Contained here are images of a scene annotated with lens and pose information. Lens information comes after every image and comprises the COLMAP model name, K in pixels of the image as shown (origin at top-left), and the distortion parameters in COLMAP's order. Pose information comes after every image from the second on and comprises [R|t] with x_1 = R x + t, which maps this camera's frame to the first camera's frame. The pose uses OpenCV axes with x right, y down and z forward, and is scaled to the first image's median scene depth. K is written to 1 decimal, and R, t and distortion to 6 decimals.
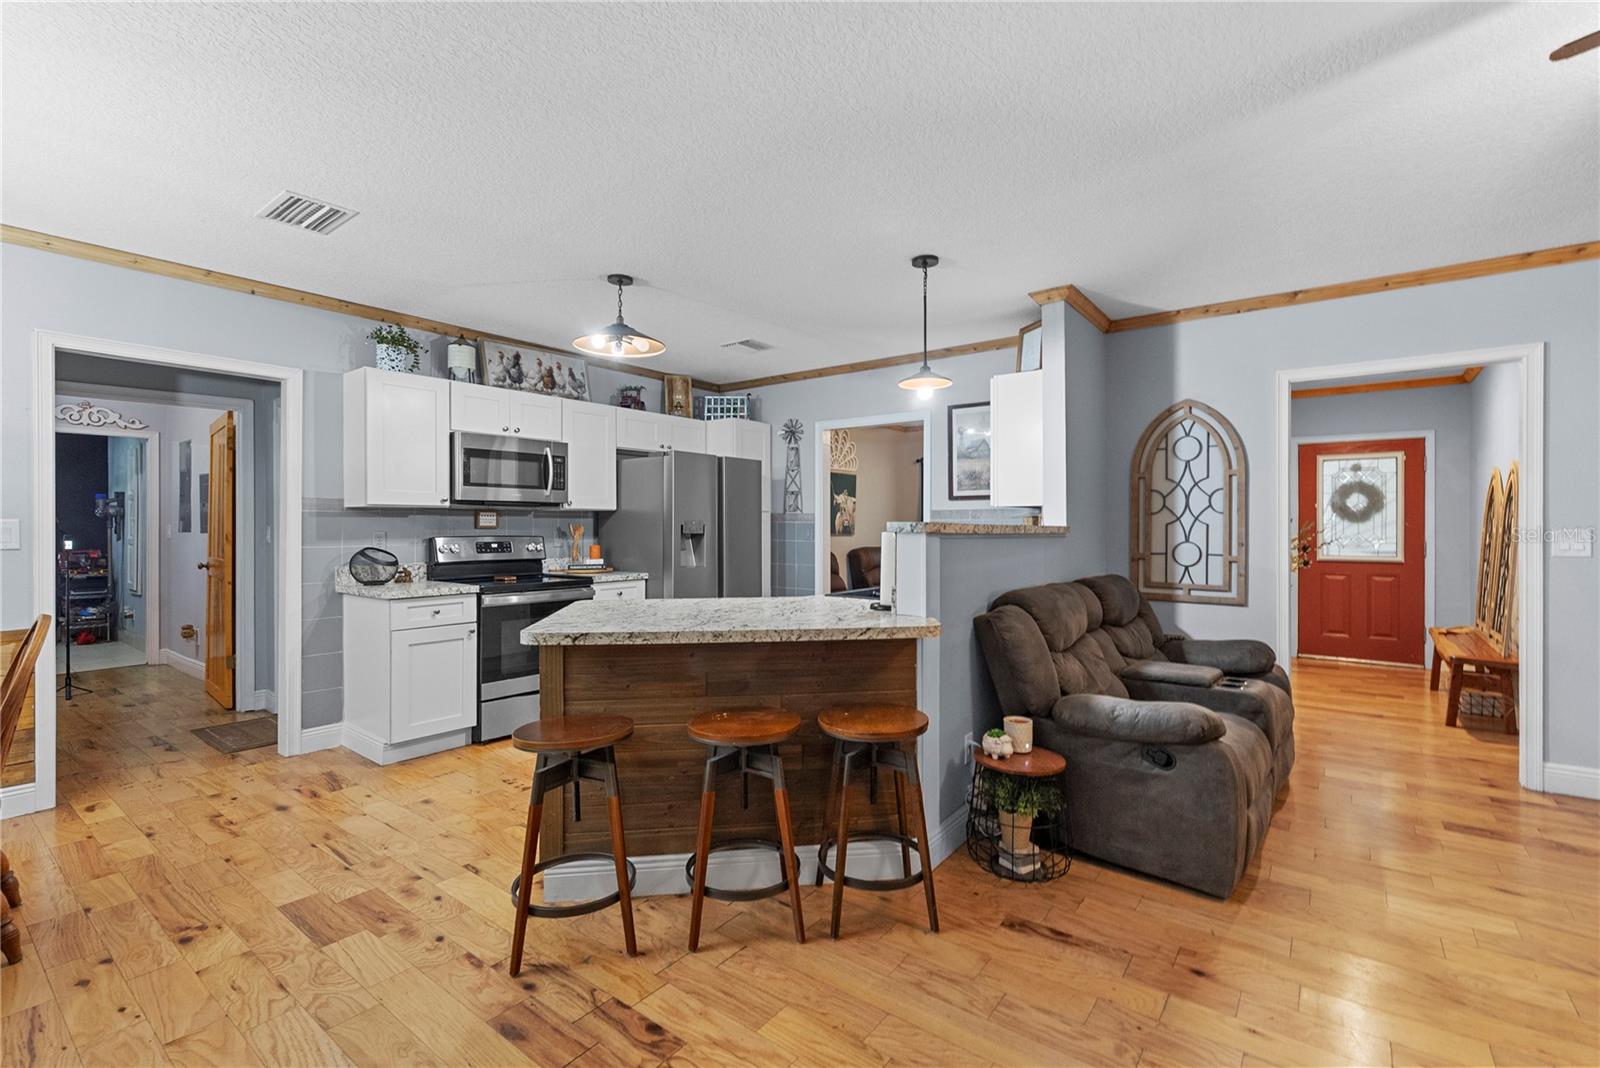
lens RADIAL K [[708.1, 0, 801.4], [0, 708.1, 528.3], [0, 0, 1]] dist [-0.005094, -0.000436]
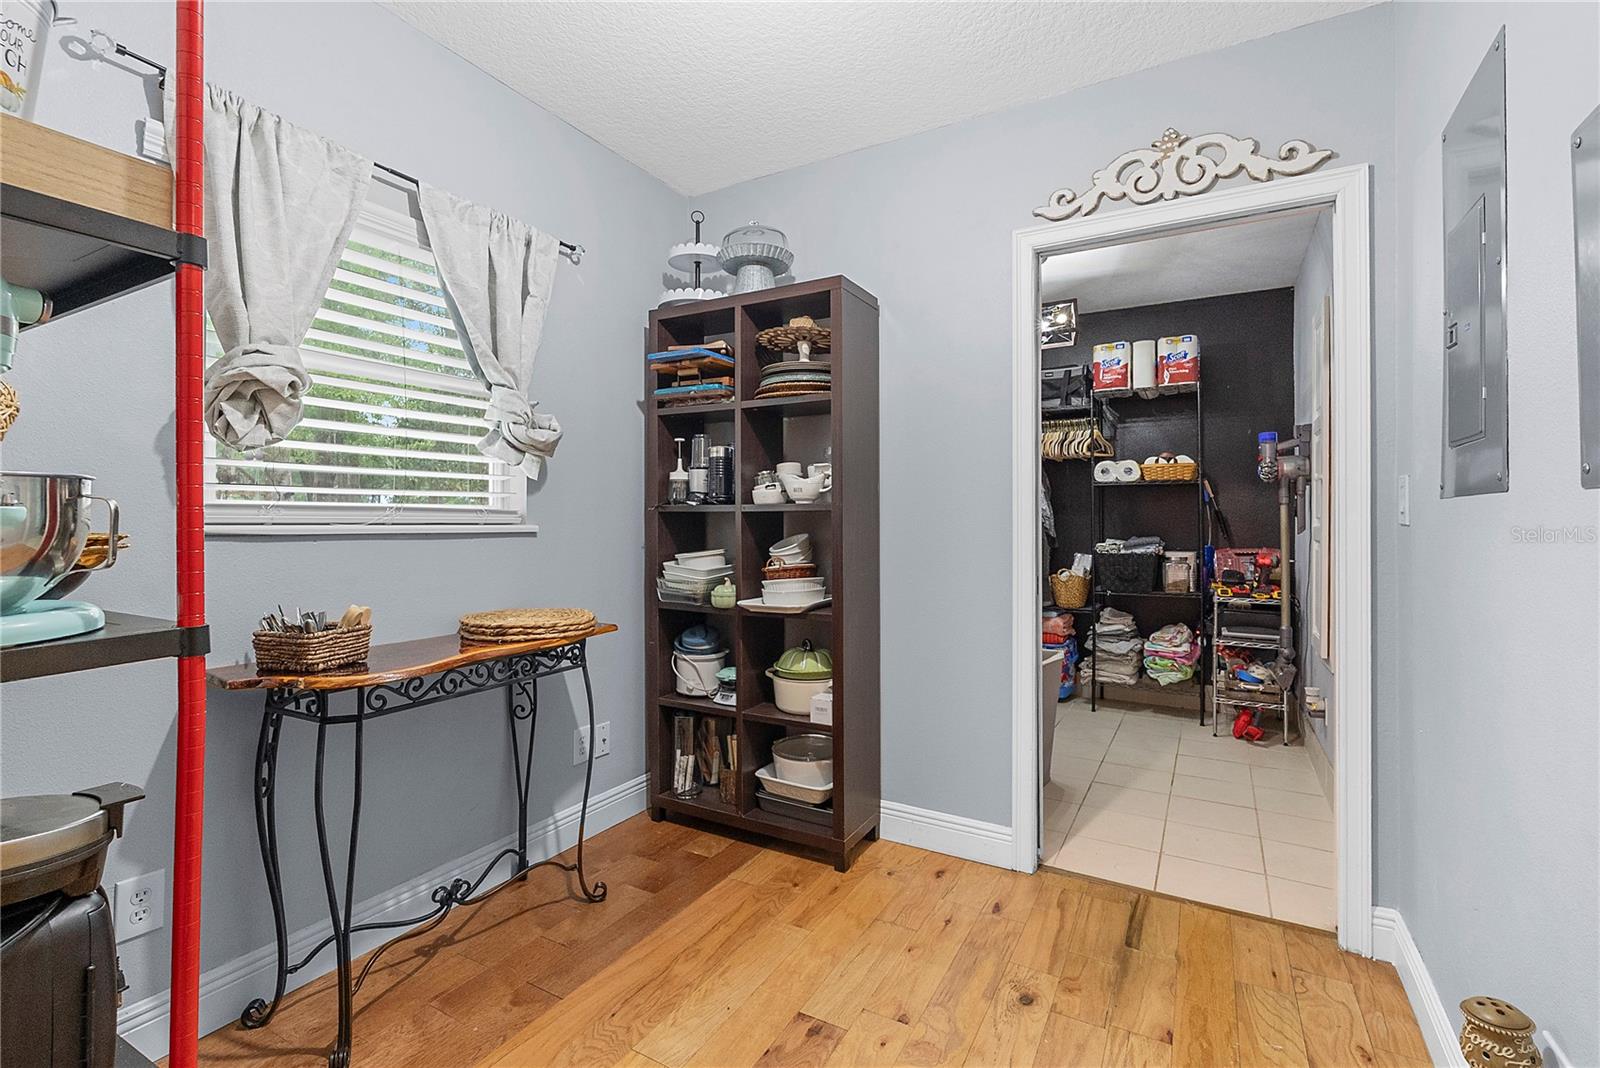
lens RADIAL K [[721.8, 0, 809.0], [0, 721.8, 508.6], [0, 0, 1]] dist [0.000808, -0.000126]
pose [[0.139914, -0.011455, -0.990097, -0.888092], [-0.007523, 0.999892, -0.012631, 0.017158], [0.990135, 0.009216, 0.139813, 0.997489]]
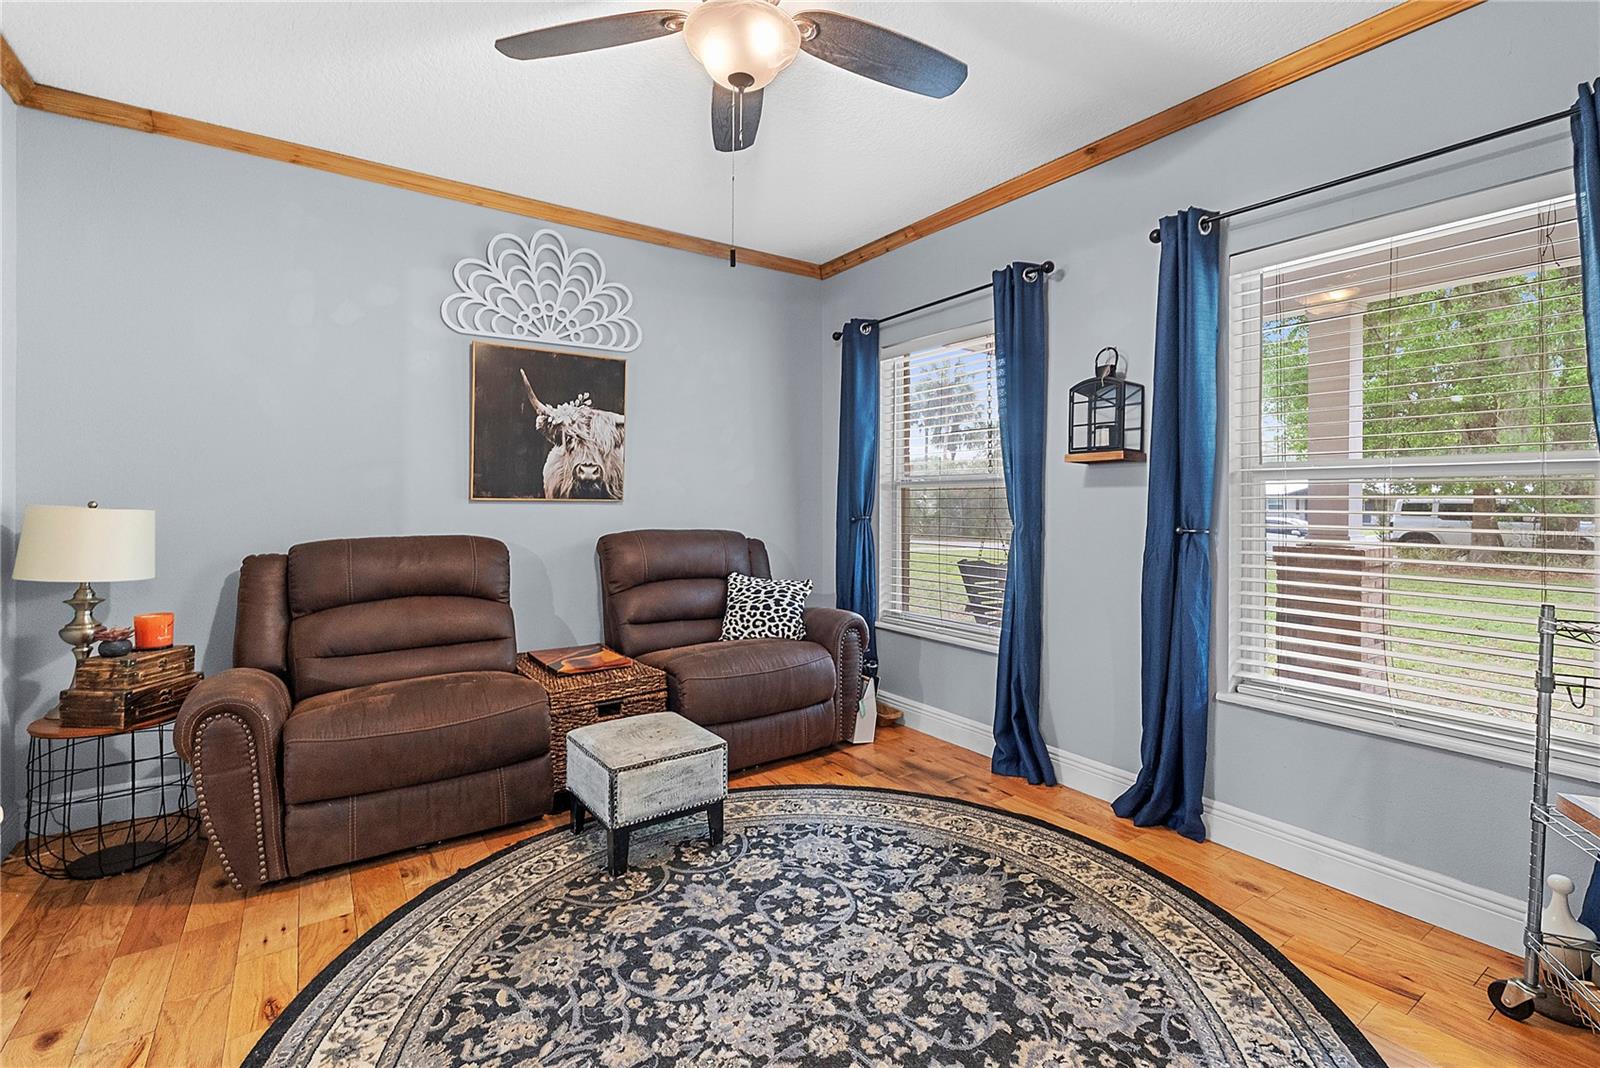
lens RADIAL K [[715.9, 0, 803.1], [0, 715.9, 504.5], [0, 0, 1]] dist [-0.002948, -0.000271]
pose [[0.949553, 0.006292, -0.313545, 0.539629], [-0.006303, 0.999980, 0.000980, 0.017470], [0.313545, 0.001046, 0.949573, 1.085332]]
